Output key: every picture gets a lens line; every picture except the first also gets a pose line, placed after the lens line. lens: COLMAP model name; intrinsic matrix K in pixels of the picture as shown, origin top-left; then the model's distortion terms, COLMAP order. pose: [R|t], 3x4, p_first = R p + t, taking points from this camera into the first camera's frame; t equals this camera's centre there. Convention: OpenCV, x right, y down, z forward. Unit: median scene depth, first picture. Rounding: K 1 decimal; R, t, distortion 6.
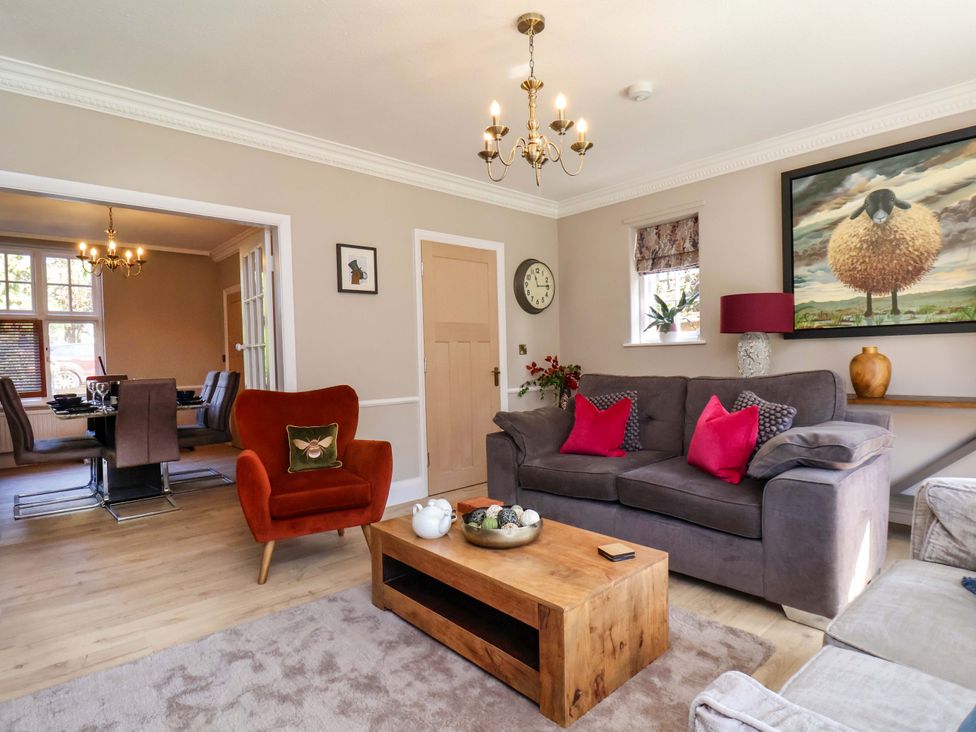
lens RADIAL K [[517.0, 0, 490.6], [0, 517.0, 374.3], [0, 0, 1]] dist [0.001976, -0.012058]
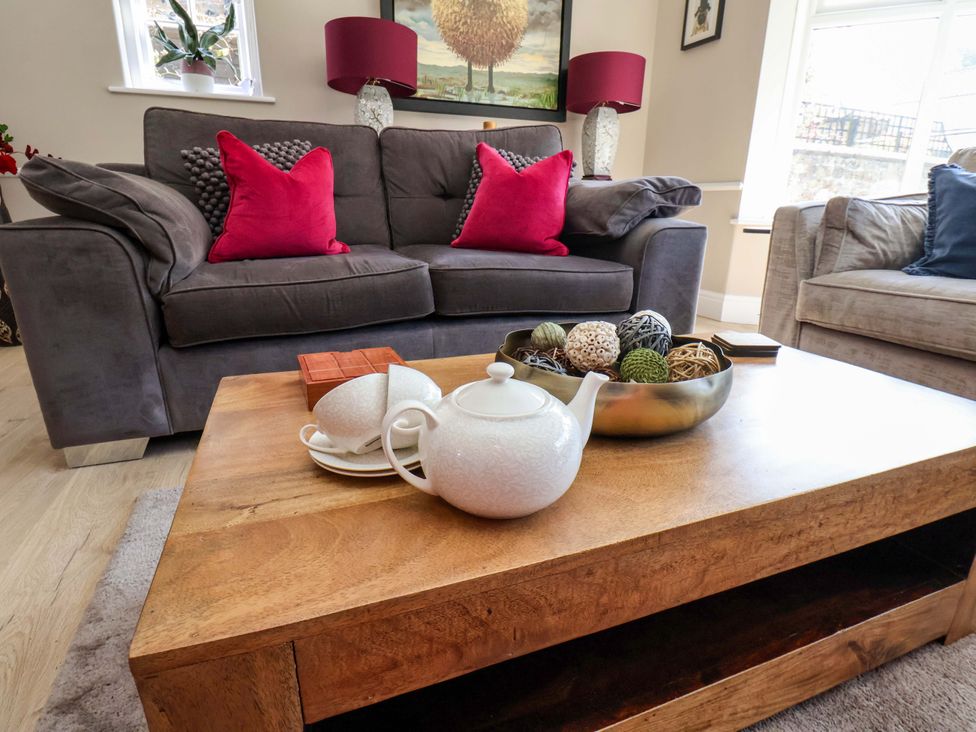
lens RADIAL K [[517.0, 0, 488.3], [0, 517.0, 368.2], [0, 0, 1]] dist [0.001976, -0.012058]
pose [[0.360133, -0.252252, 0.898150, -0.221937], [0.009762, 0.963716, 0.266752, 0.123250], [-0.932850, -0.087299, 0.349529, 0.606309]]
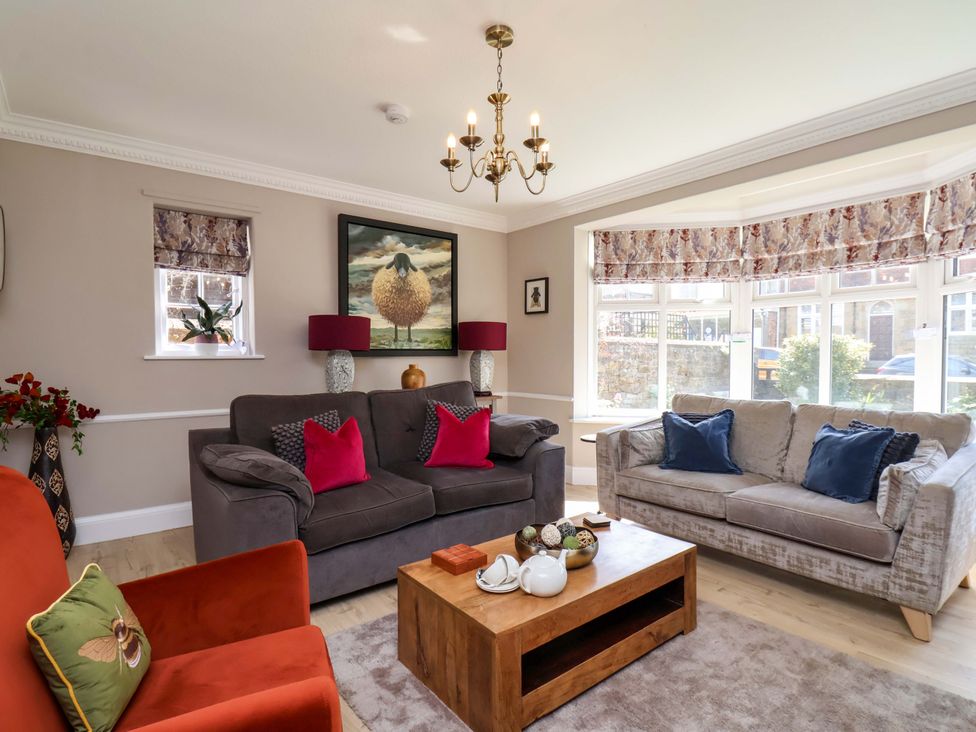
lens RADIAL K [[517.0, 0, 487.2], [0, 517.0, 368.0], [0, 0, 1]] dist [0.001976, -0.012058]
pose [[0.071416, -0.003355, 0.997441, -0.637321], [0.037501, 0.999296, 0.000676, -0.035347], [-0.996741, 0.037357, 0.071491, 0.669208]]
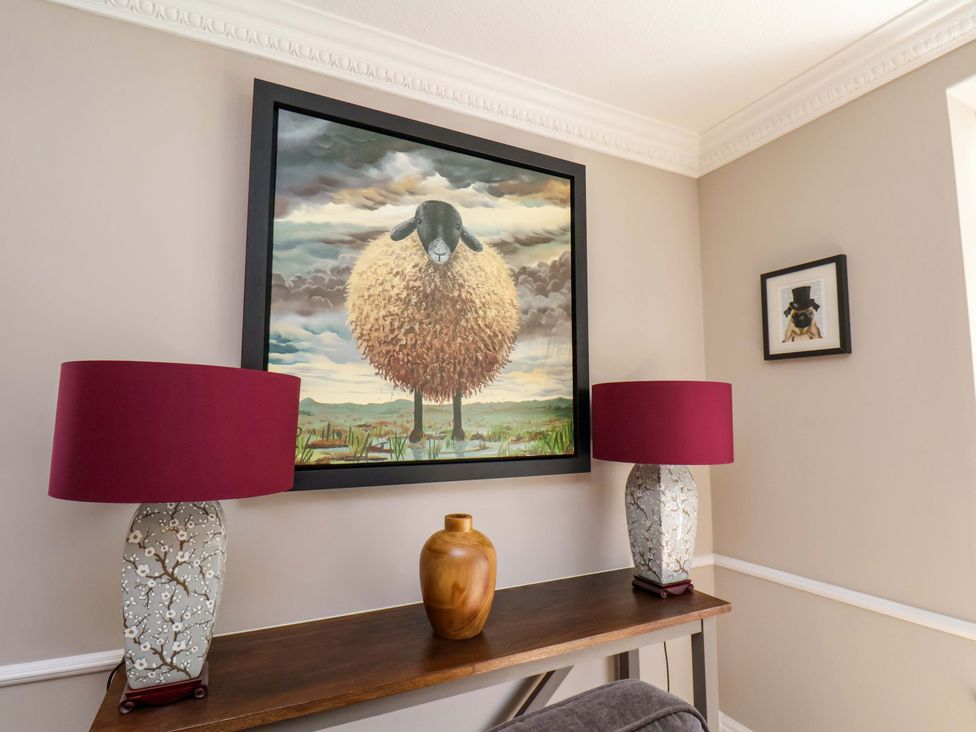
lens RADIAL K [[517.0, 0, 496.0], [0, 517.0, 364.0], [0, 0, 1]] dist [0.001976, -0.012058]
pose [[0.268357, 0.118779, 0.955969, 0.280286], [0.031262, 0.990773, -0.131879, -0.119850], [-0.962812, 0.065276, 0.262167, 0.805678]]
